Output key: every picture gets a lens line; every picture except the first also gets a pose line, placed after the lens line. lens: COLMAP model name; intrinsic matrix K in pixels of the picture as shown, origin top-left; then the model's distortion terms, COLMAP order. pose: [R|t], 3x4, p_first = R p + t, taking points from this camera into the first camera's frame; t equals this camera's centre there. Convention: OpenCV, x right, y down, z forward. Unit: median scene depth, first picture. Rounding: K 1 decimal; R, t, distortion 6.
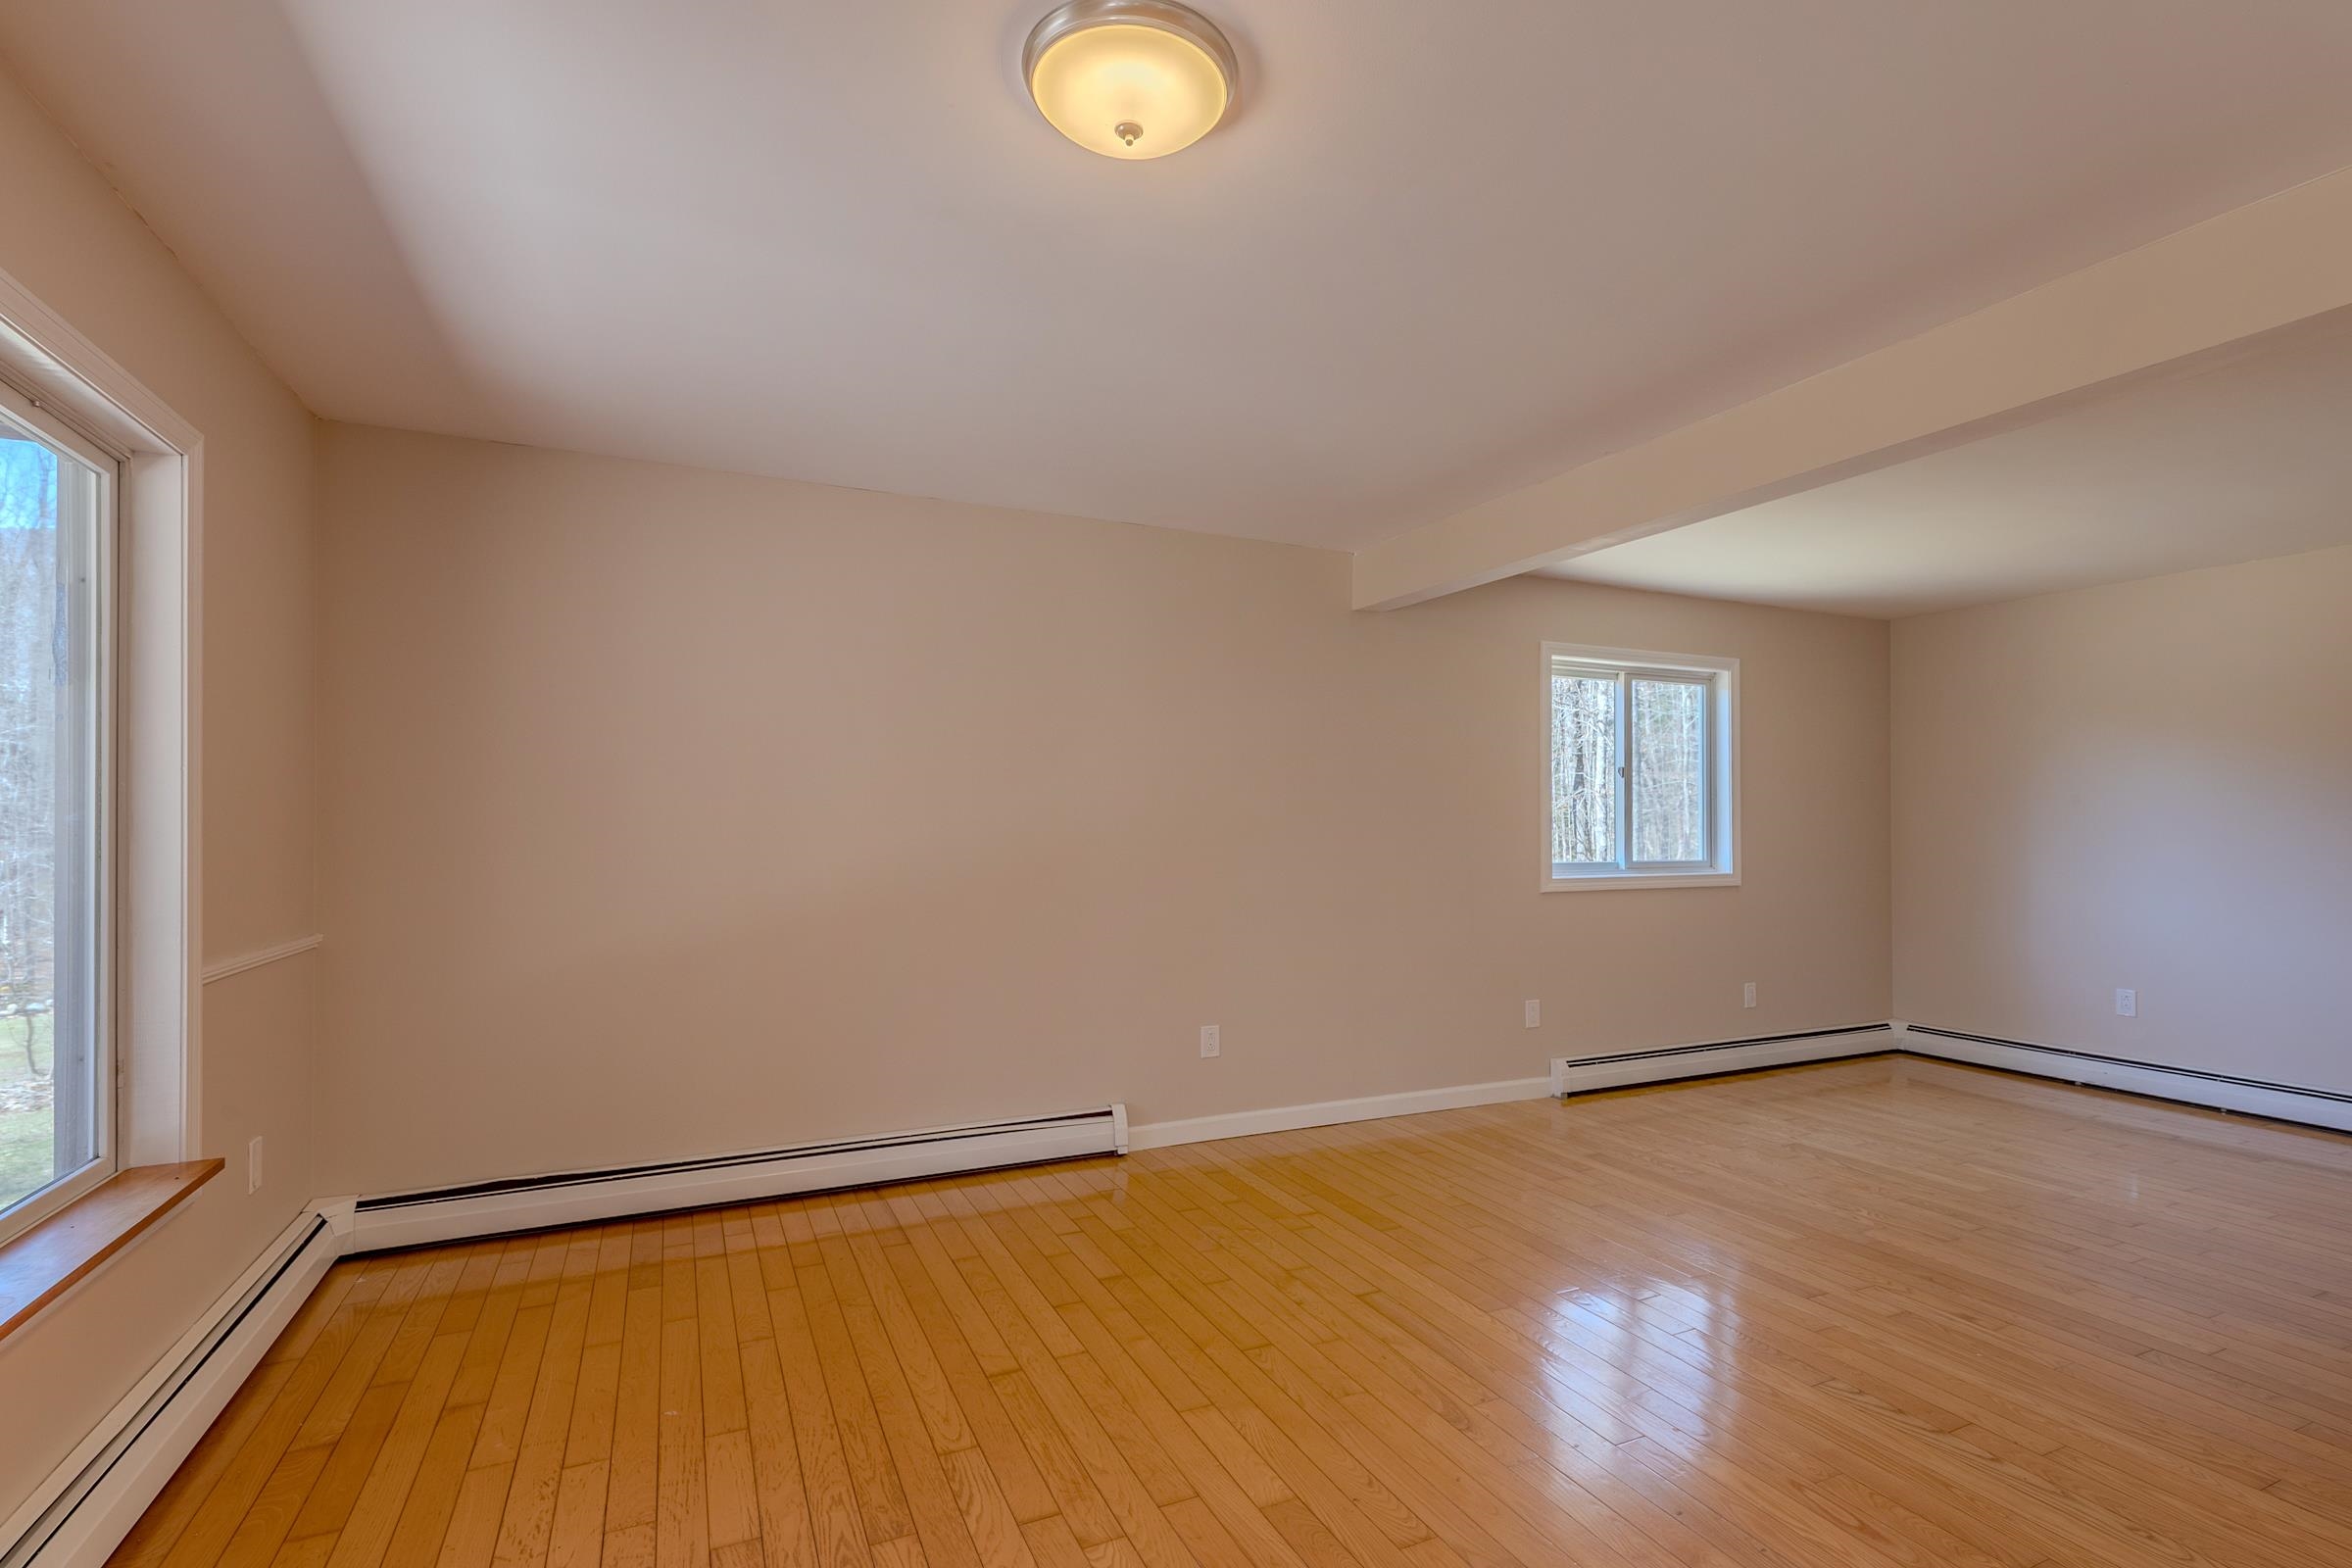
lens RADIAL K [[1085.7, 0, 1176.0], [0, 1085.7, 784.0], [0, 0, 1]] dist [0.014177, 0.000358]
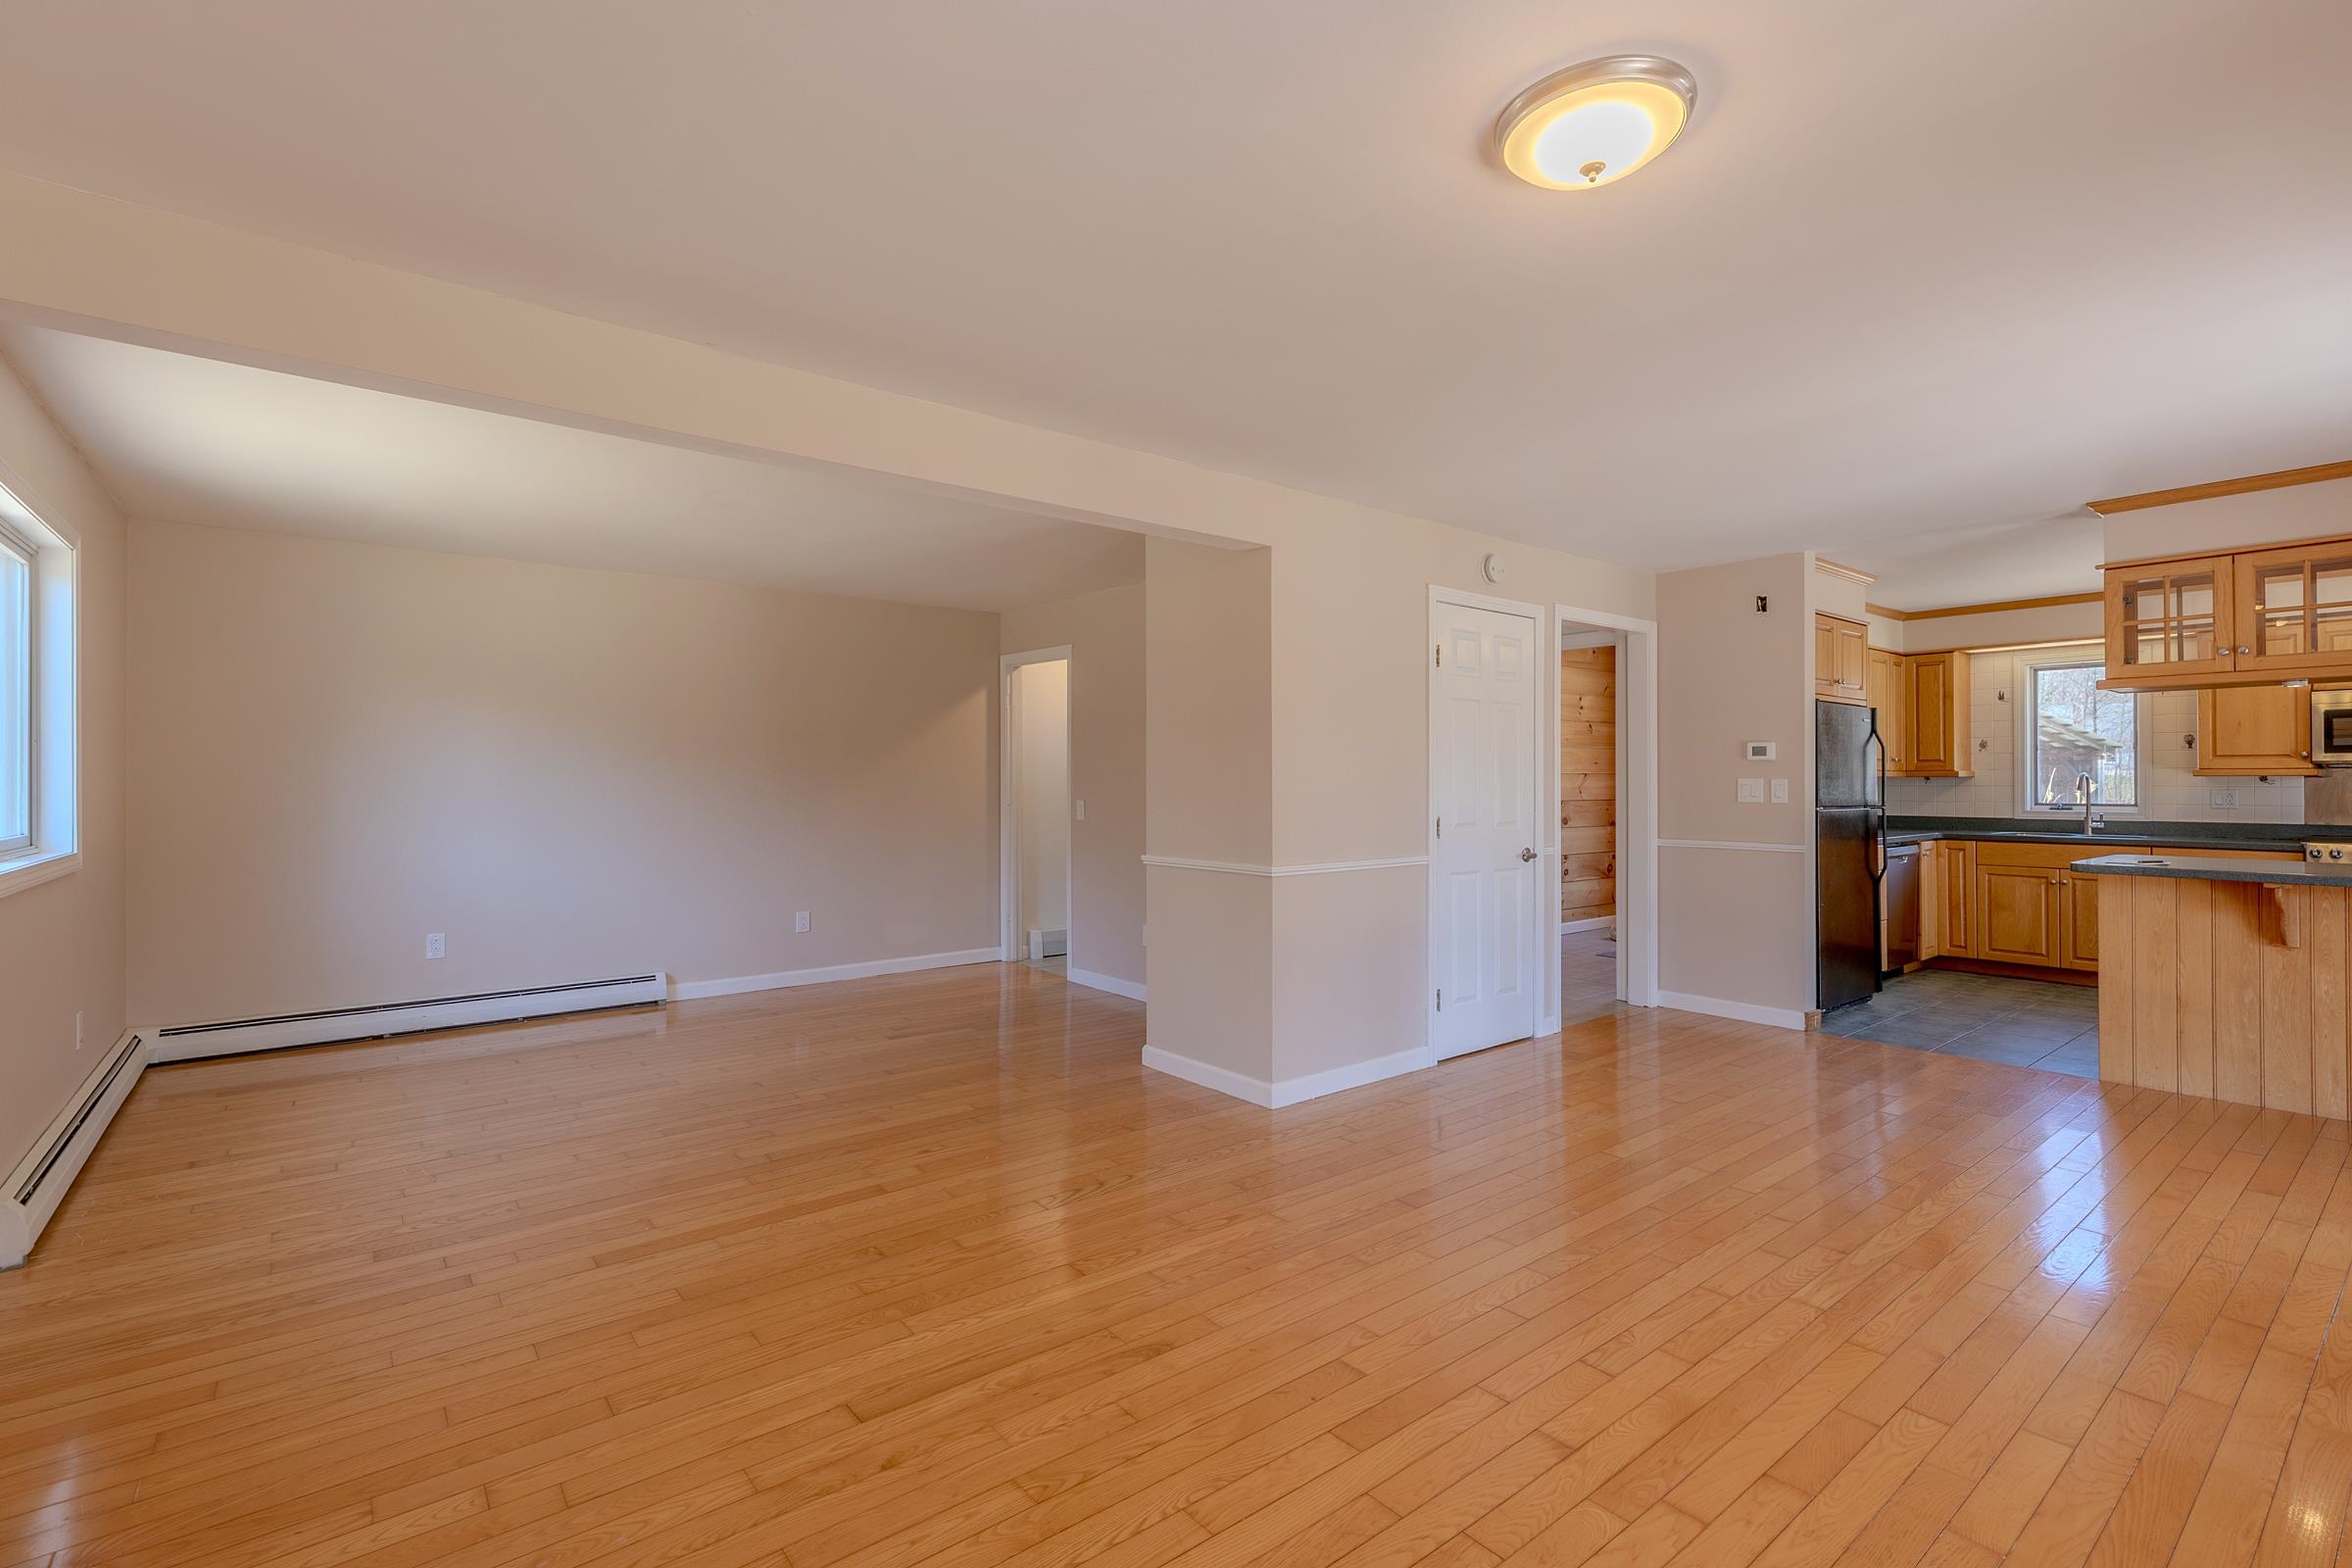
lens RADIAL K [[1085.7, 0, 1176.0], [0, 1085.7, 784.0], [0, 0, 1]] dist [0.014177, 0.000358]
pose [[-0.235344, -0.002825, 0.971908, -0.439345], [-0.036257, 0.999325, -0.005874, 0.027933], [-0.971236, -0.036621, -0.235288, 0.724744]]
